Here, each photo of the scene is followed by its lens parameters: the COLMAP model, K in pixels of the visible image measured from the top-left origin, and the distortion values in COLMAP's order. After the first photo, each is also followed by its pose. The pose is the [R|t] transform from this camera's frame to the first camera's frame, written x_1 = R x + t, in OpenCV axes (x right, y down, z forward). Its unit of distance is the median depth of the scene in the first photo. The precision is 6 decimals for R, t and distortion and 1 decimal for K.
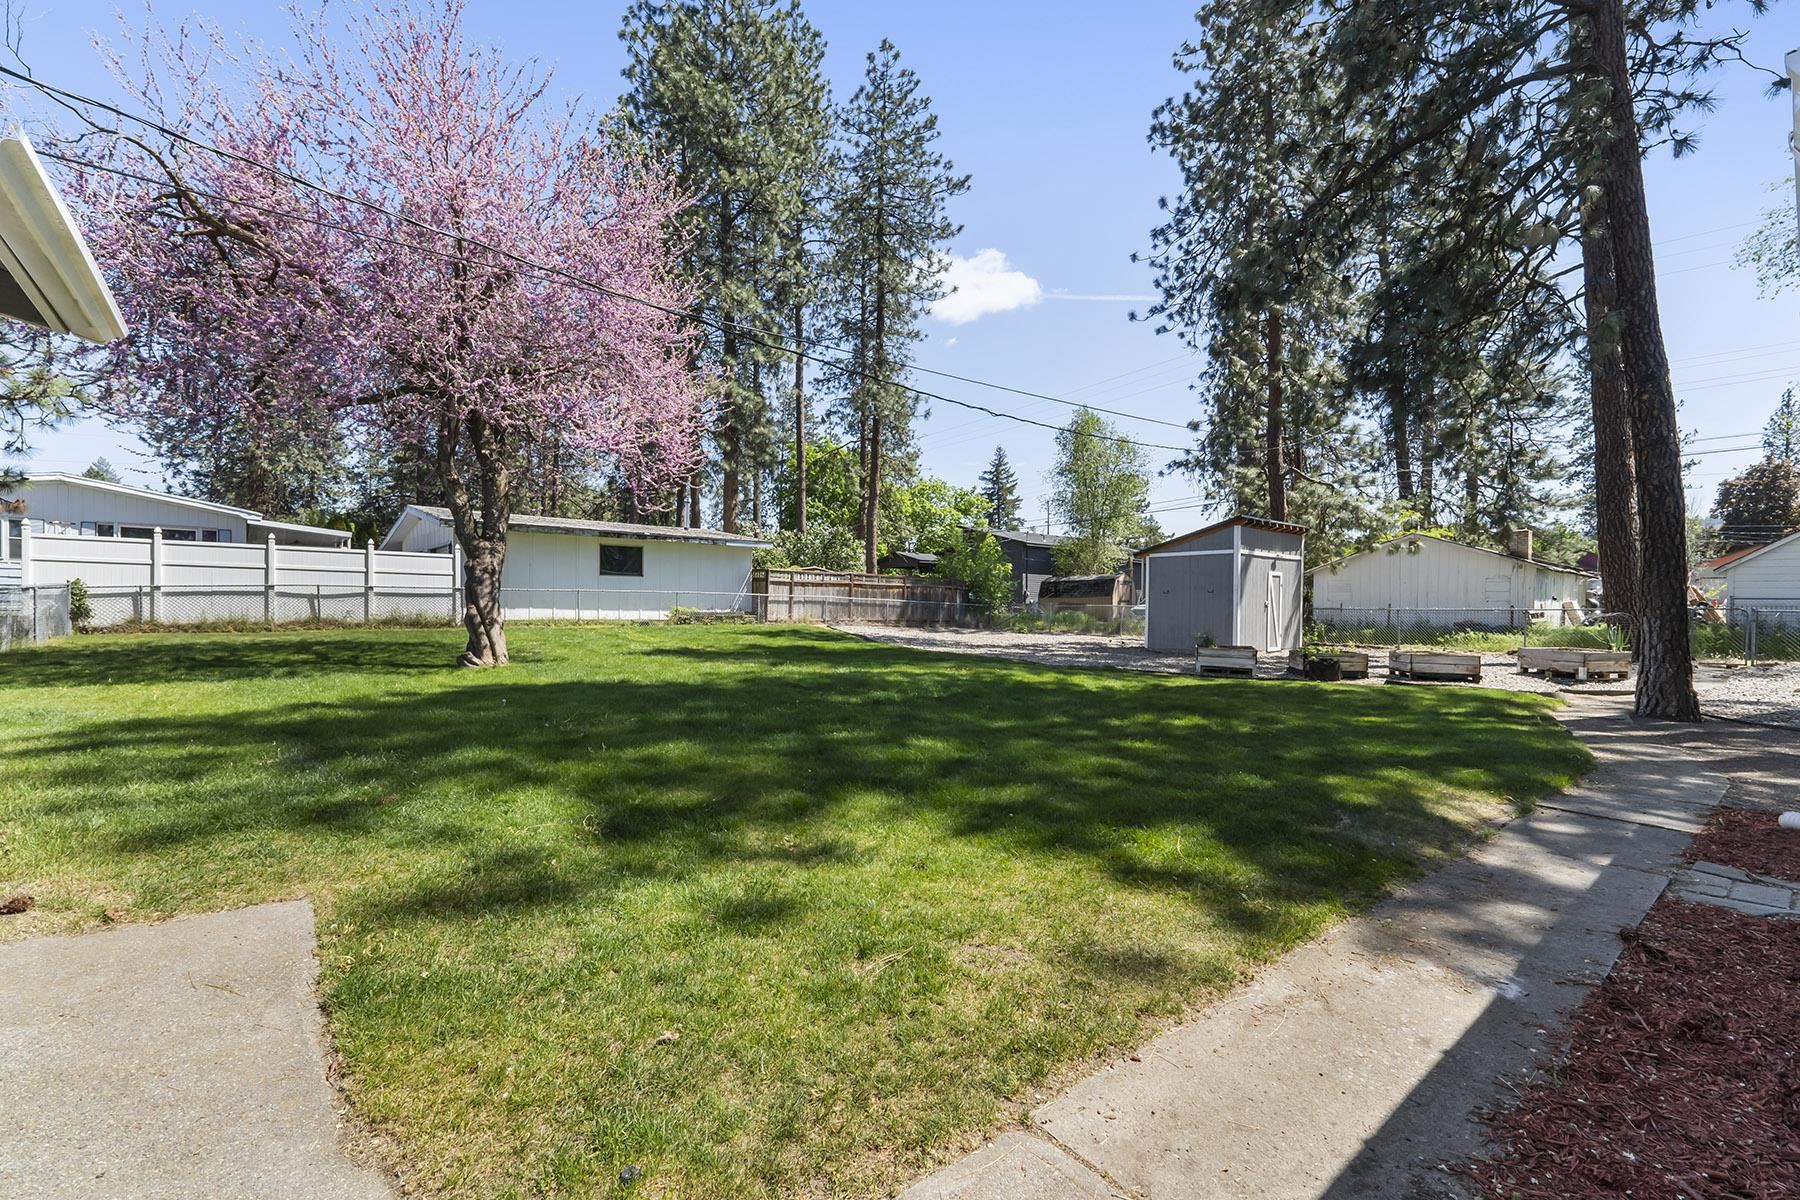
lens RADIAL K [[772.2, 0, 917.0], [0, 772.2, 620.9], [0, 0, 1]] dist [0.010427, -0.002527]
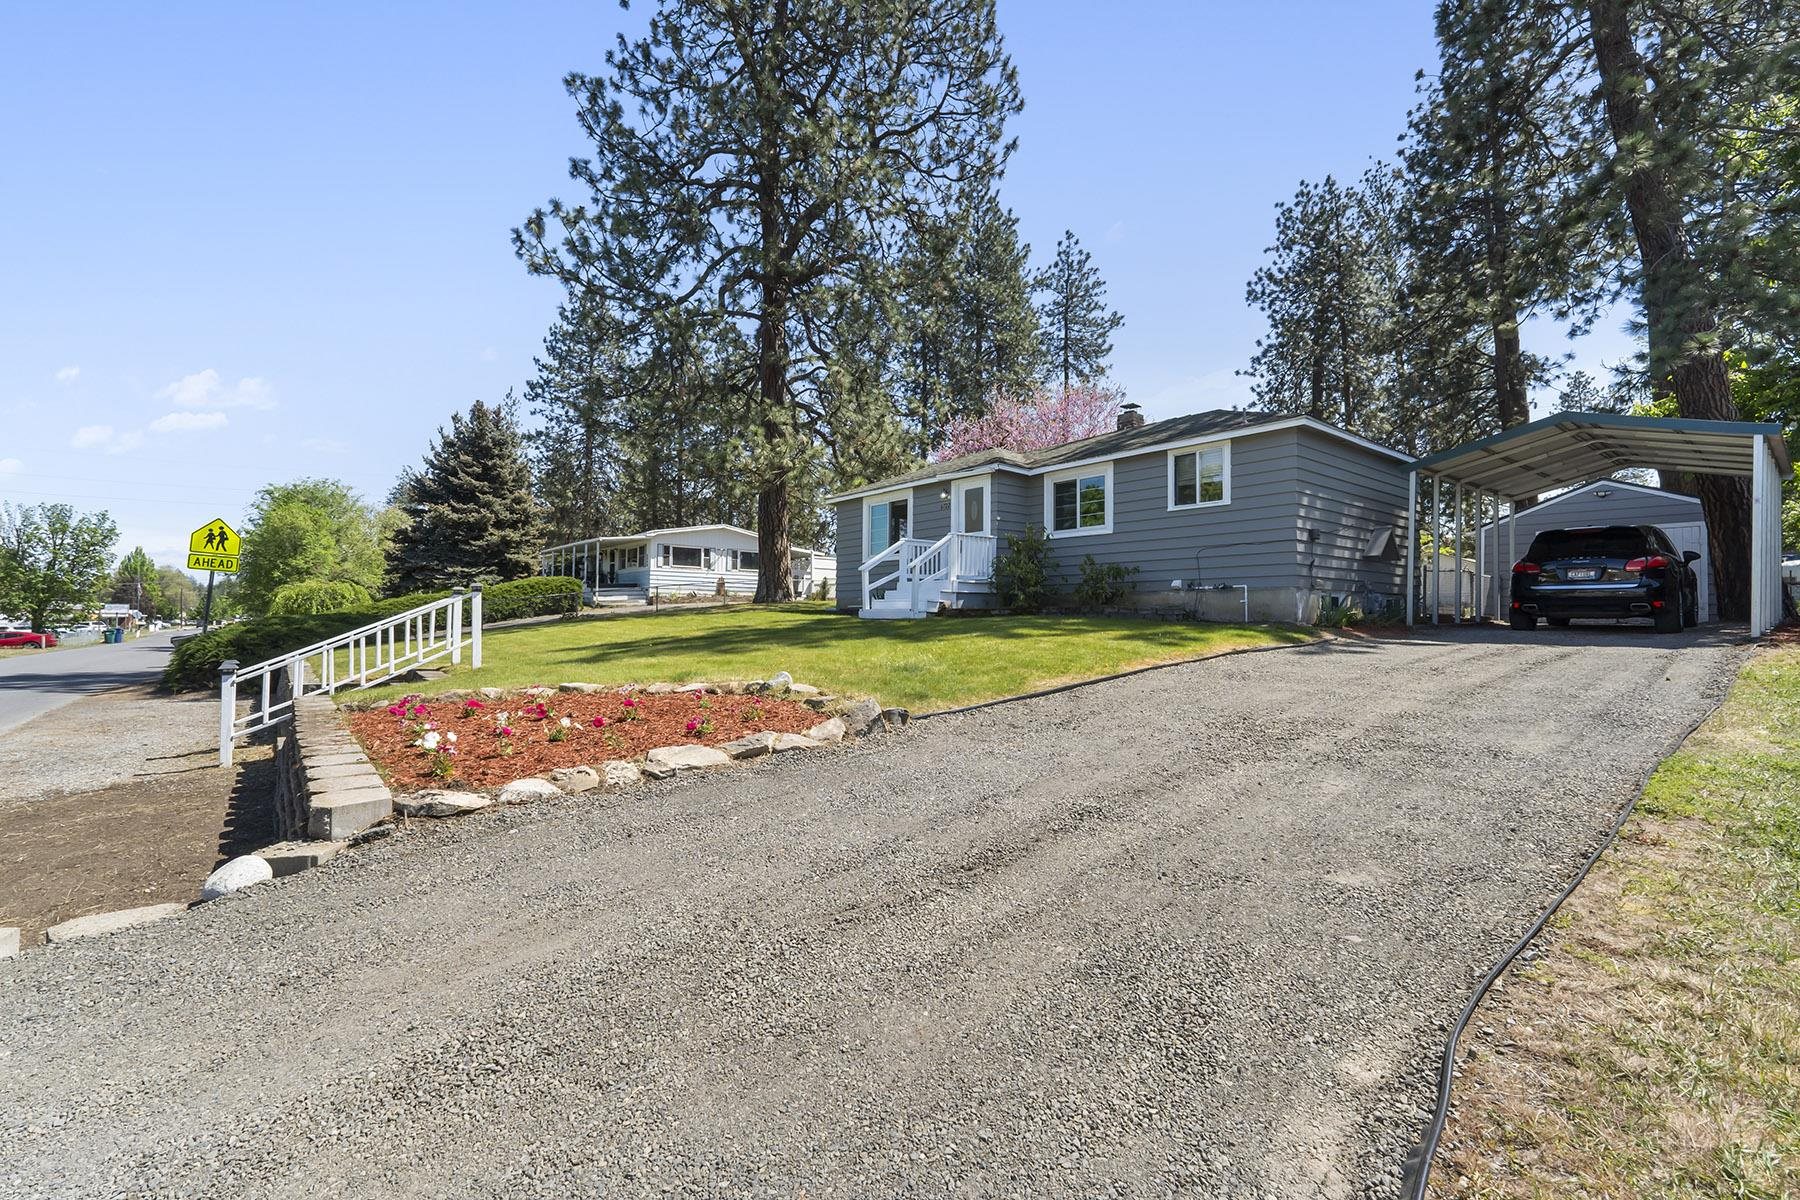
lens RADIAL K [[772.2, 0, 906.0], [0, 772.2, 596.3], [0, 0, 1]] dist [0.010427, -0.002527]
pose [[0.999987, -0.005082, 0.000140, -0.556833], [0.005084, 0.999008, -0.044231, 0.063763], [0.000085, 0.044231, 0.999021, -0.767009]]
